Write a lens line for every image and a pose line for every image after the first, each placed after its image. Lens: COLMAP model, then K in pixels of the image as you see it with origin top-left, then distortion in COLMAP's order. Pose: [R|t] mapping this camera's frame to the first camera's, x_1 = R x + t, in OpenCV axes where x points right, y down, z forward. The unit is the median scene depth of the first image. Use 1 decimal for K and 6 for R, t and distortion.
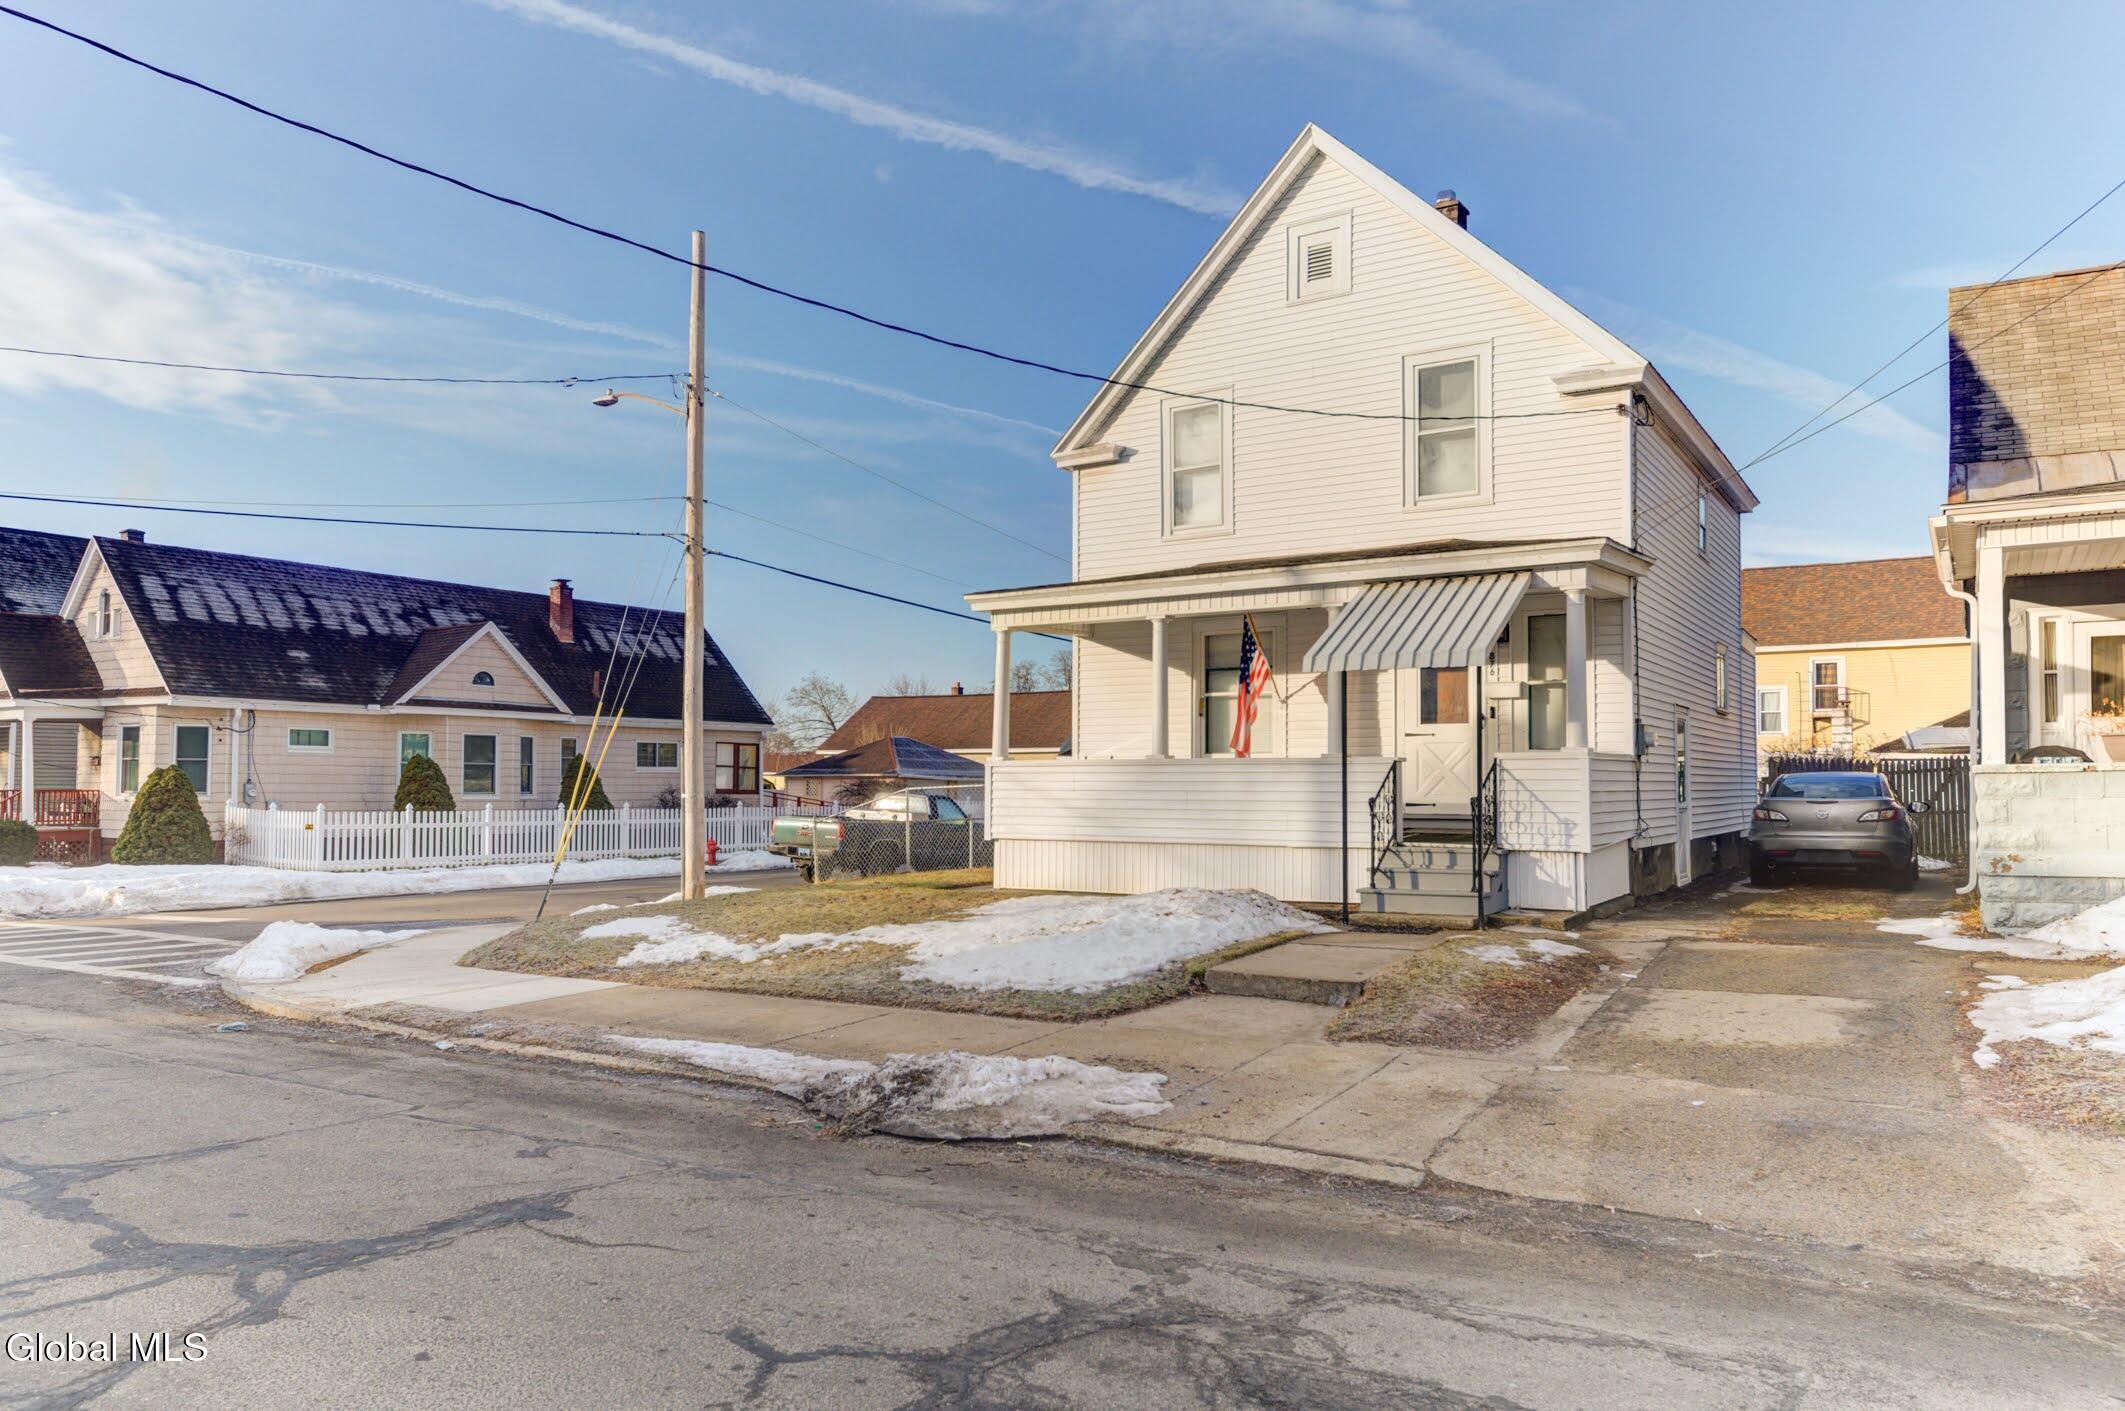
lens RADIAL K [[1403.3, 0, 1065.0], [0, 1403.3, 722.8], [0, 0, 1]] dist [0.000639, 0.000371]
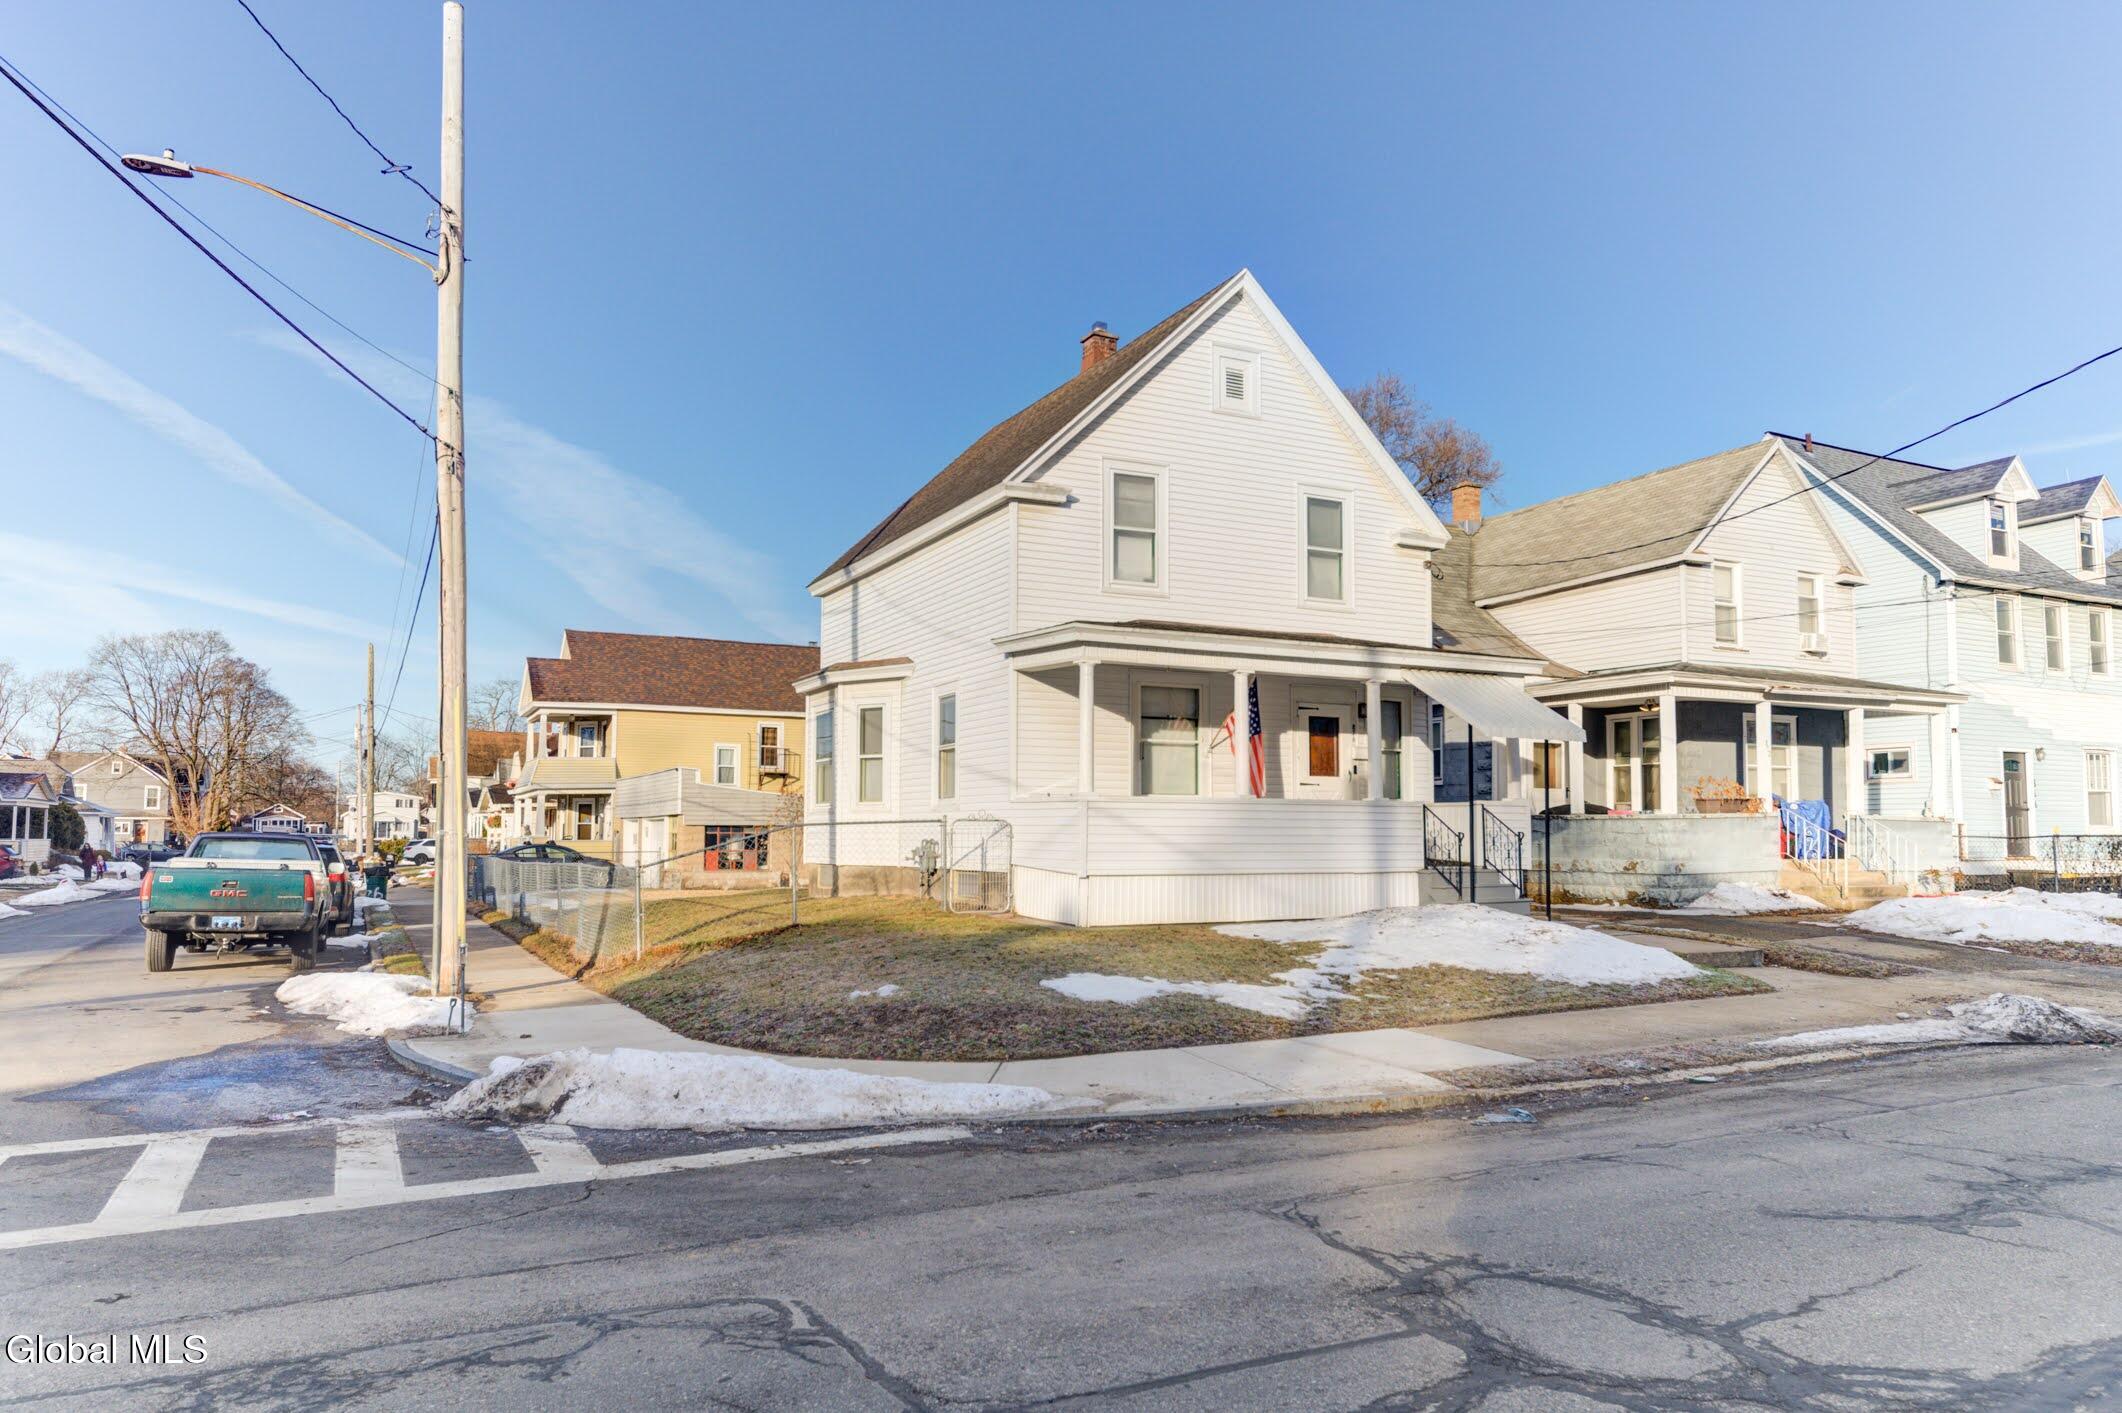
lens RADIAL K [[1401.3, 0, 1063.5], [0, 1401.3, 723.7], [0, 0, 1]] dist [0.000639, 0.000371]
pose [[0.505133, 0.071859, 0.860045, -0.838927], [-0.041613, 0.997396, -0.058895, 0.033148], [-0.862038, -0.006039, 0.506808, 0.489340]]
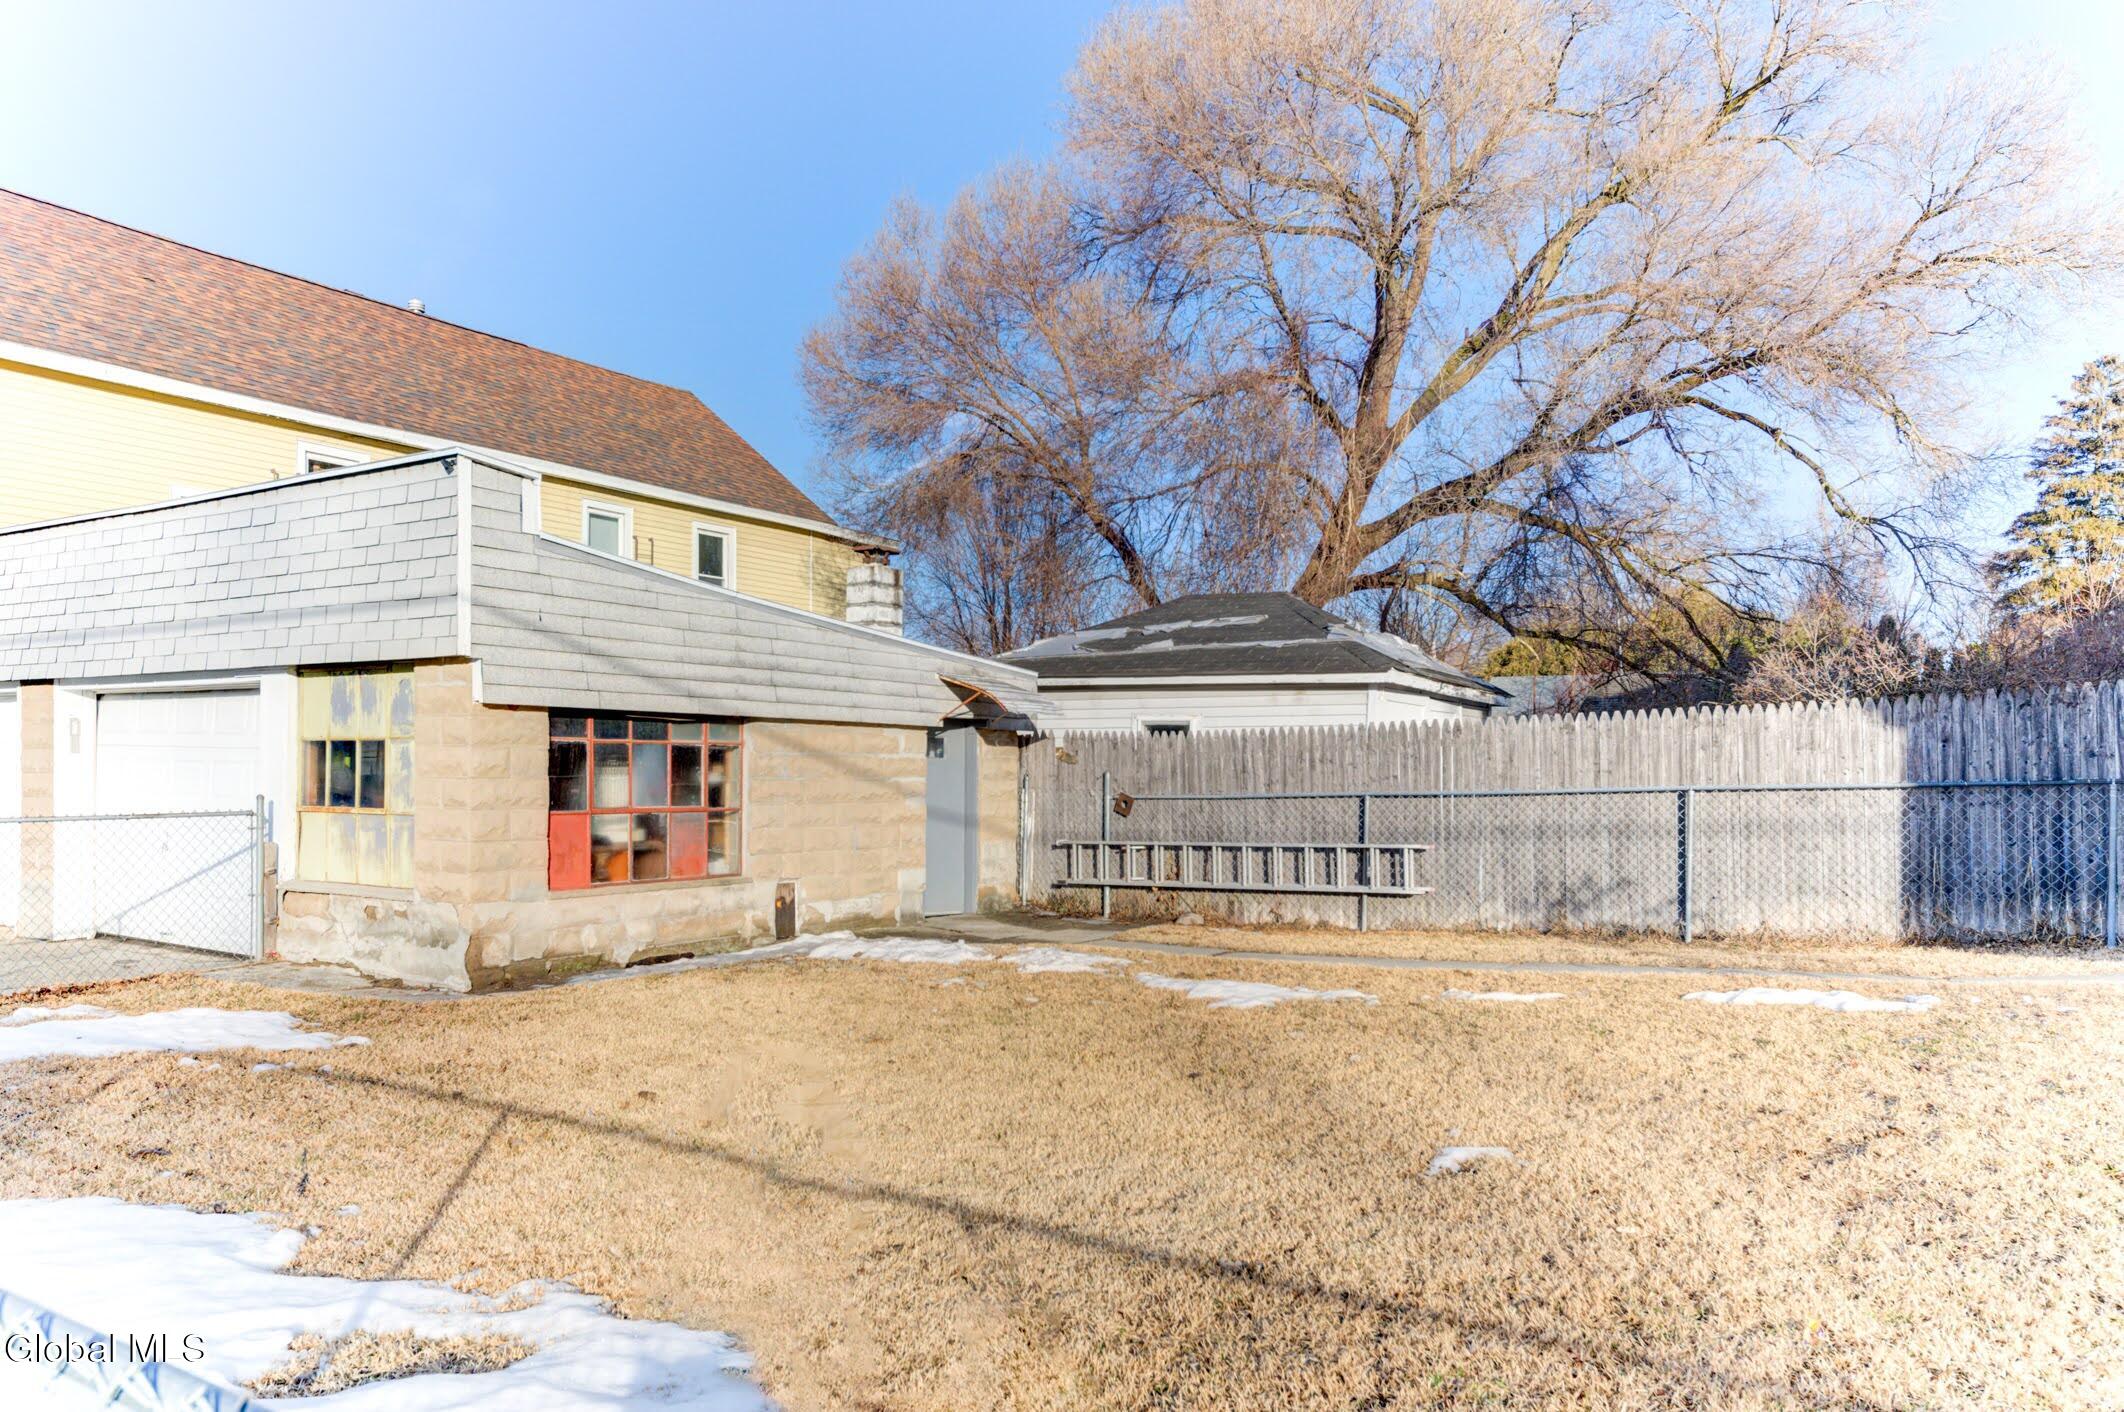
lens RADIAL K [[1402.6, 0, 1064.5], [0, 1402.6, 723.3], [0, 0, 1]] dist [0.000639, 0.000371]
pose [[-0.006598, 0.031103, 0.999494, 0.242352], [-0.056650, 0.997899, -0.031427, 0.098022], [-0.998372, -0.056829, -0.004822, 1.891305]]
